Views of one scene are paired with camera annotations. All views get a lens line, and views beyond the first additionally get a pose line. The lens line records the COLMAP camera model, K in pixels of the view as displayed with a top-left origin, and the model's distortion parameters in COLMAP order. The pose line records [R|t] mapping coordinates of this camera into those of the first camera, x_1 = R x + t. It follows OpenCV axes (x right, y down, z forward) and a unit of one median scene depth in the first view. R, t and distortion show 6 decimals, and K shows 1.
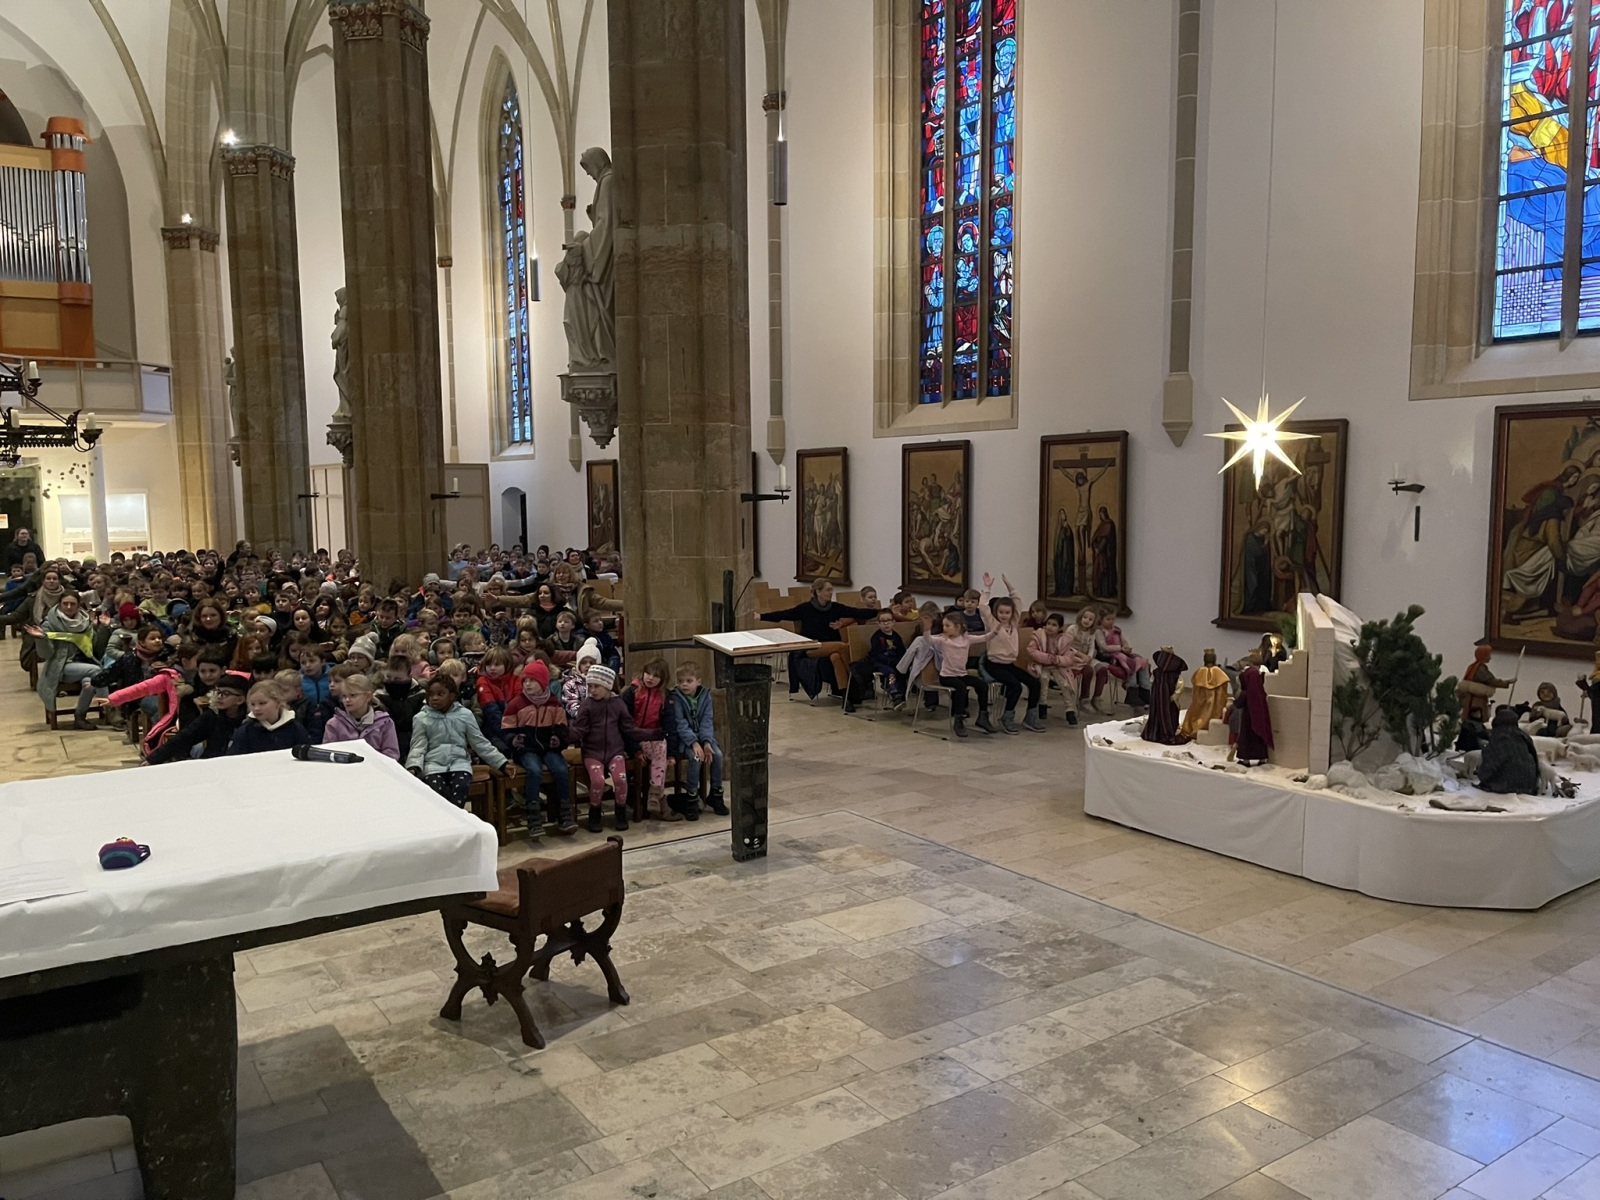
lens RADIAL K [[1200.3, 0, 806.7], [0, 1200.3, 598.4], [0, 0, 1]] dist [0.066356, -0.084131]
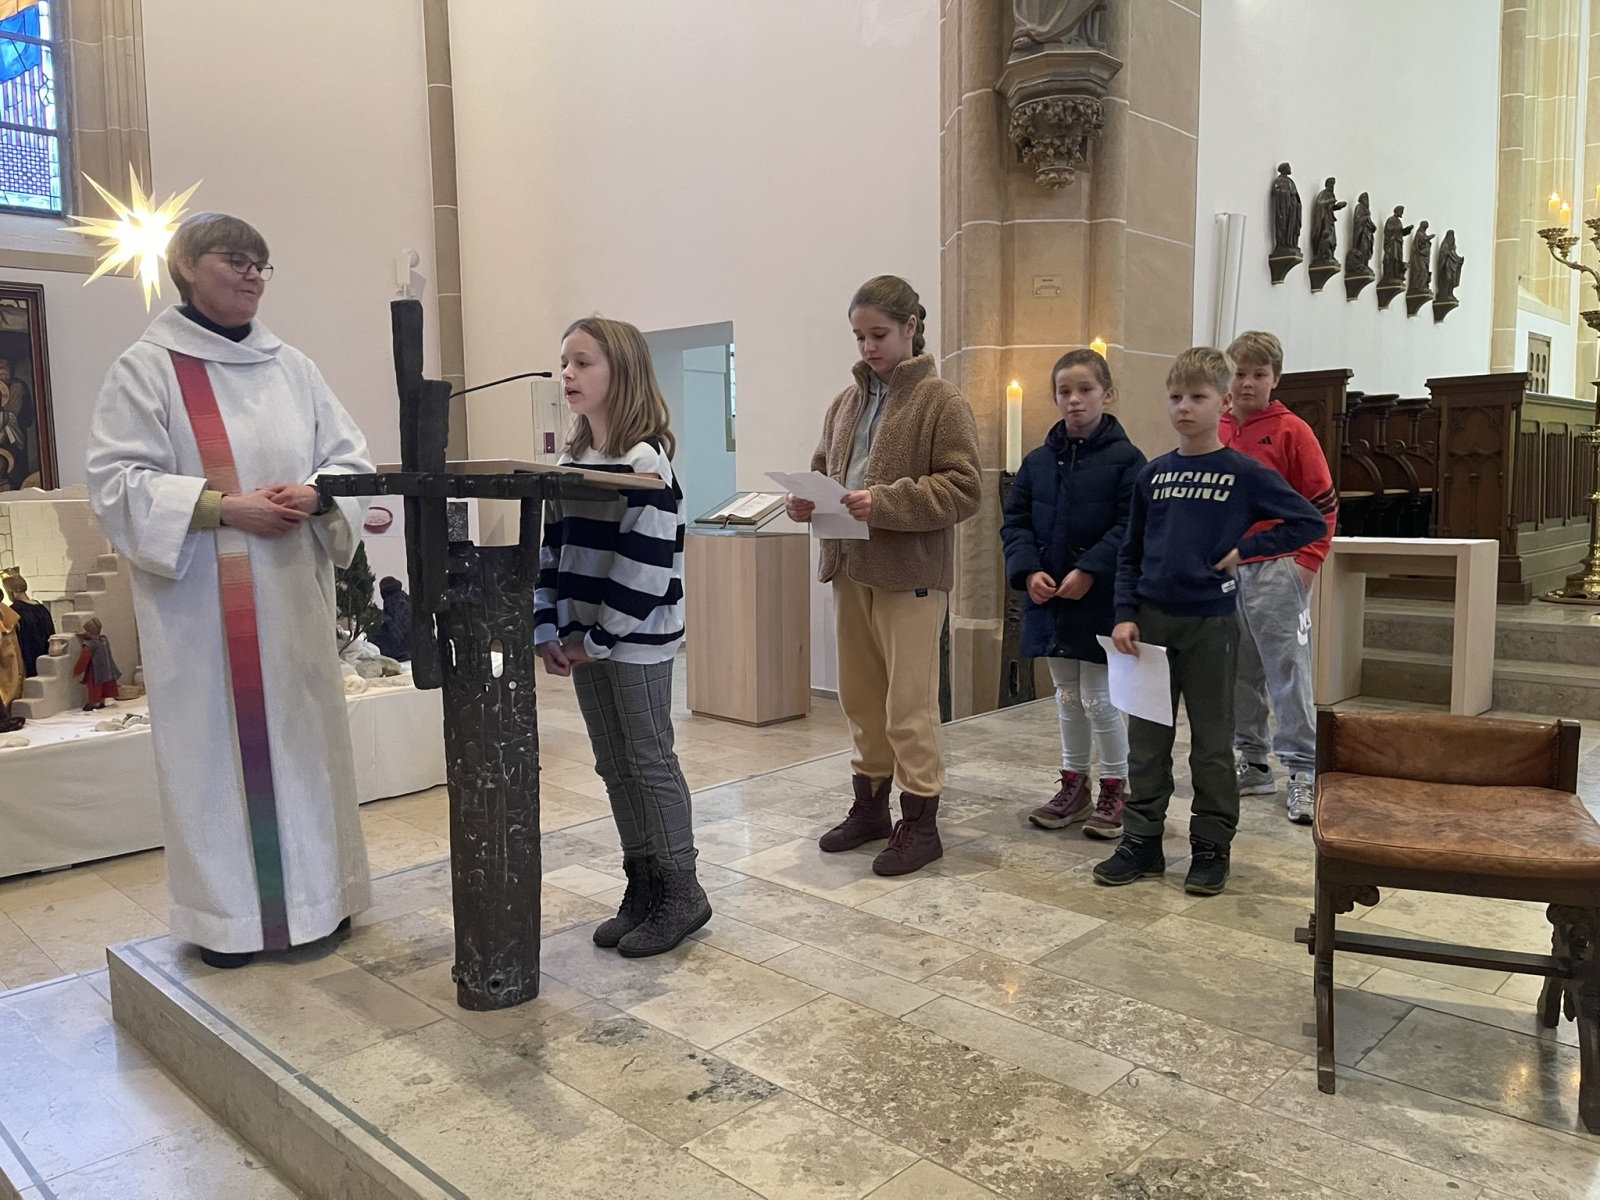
lens RADIAL K [[1200.3, 0, 806.7], [0, 1200.3, 598.4], [0, 0, 1]] dist [0.066356, -0.084131]
pose [[-0.203121, -0.080617, 0.975829, -0.319344], [0.113285, 0.987977, 0.105202, 0.033312], [-0.972578, 0.131916, -0.191546, 0.656042]]
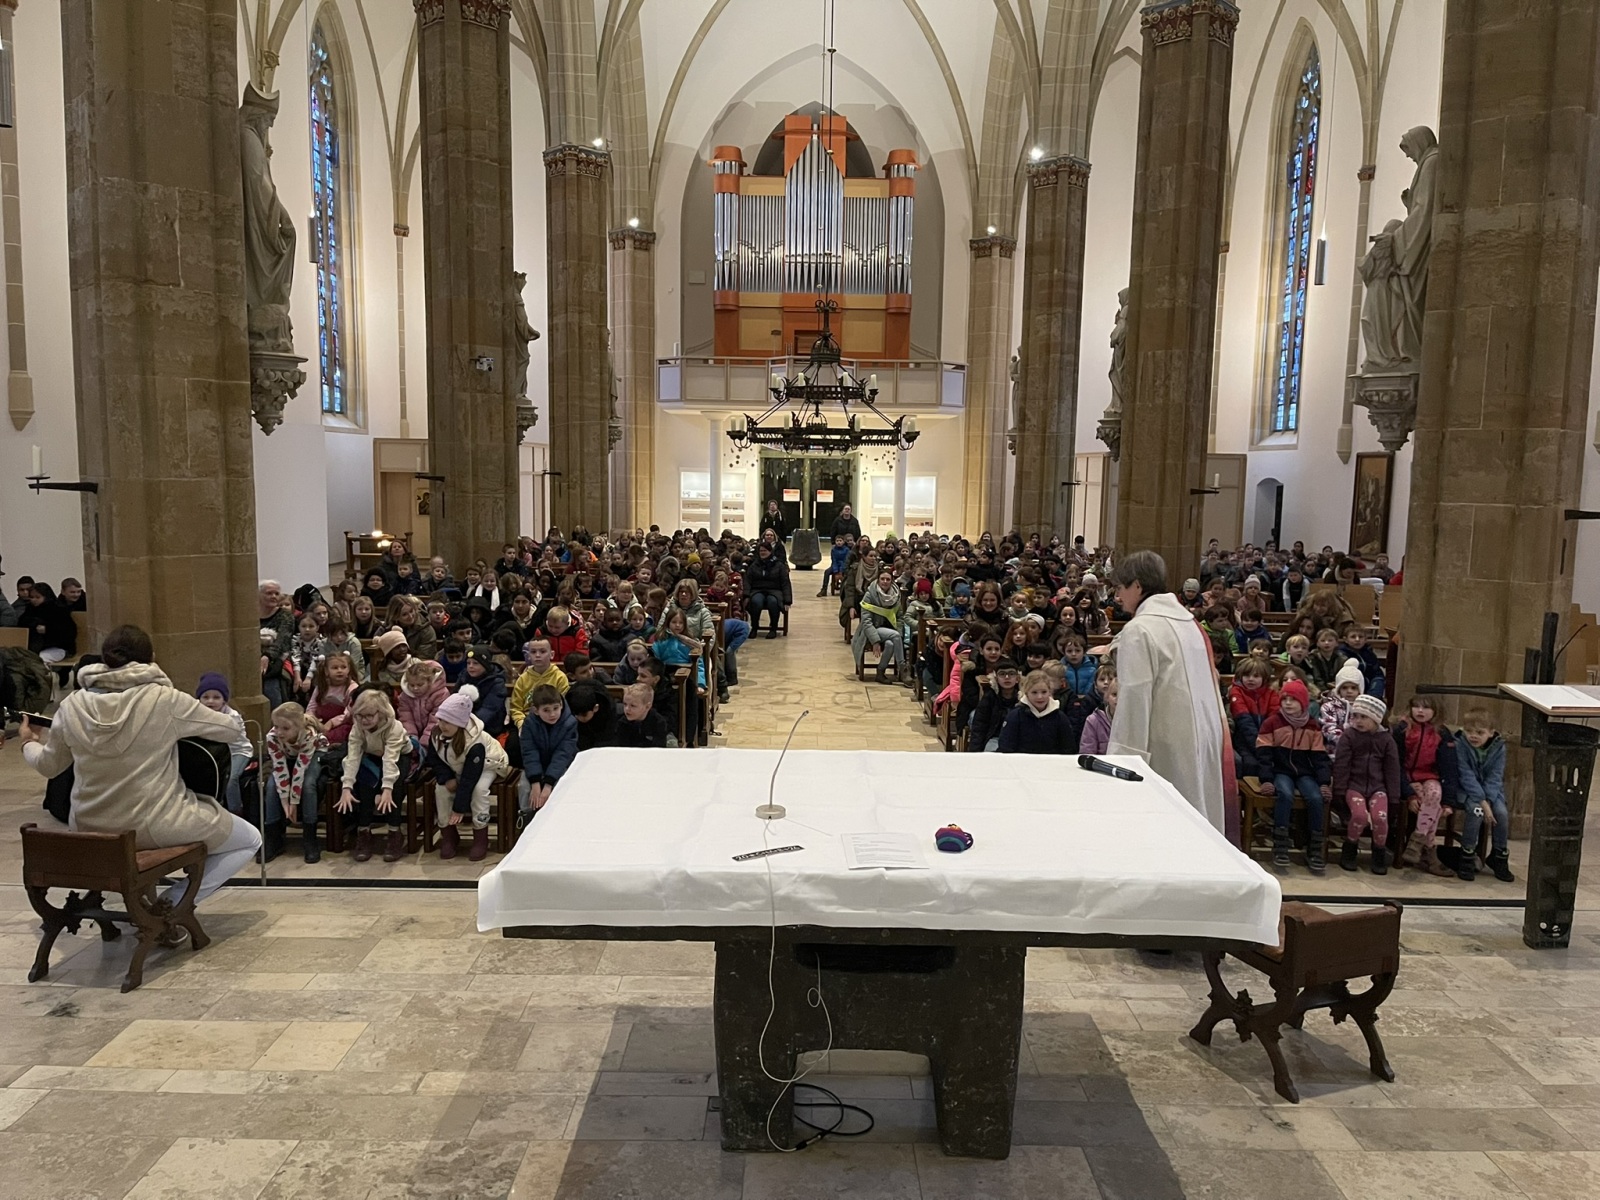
lens RADIAL K [[1200.3, 0, 806.7], [0, 1200.3, 598.4], [0, 0, 1]] dist [0.066356, -0.084131]
pose [[0.826957, 0.088184, -0.555307, -0.016203], [-0.079640, 0.996038, 0.039573, -0.017312], [0.556596, 0.011500, 0.830704, -0.014887]]
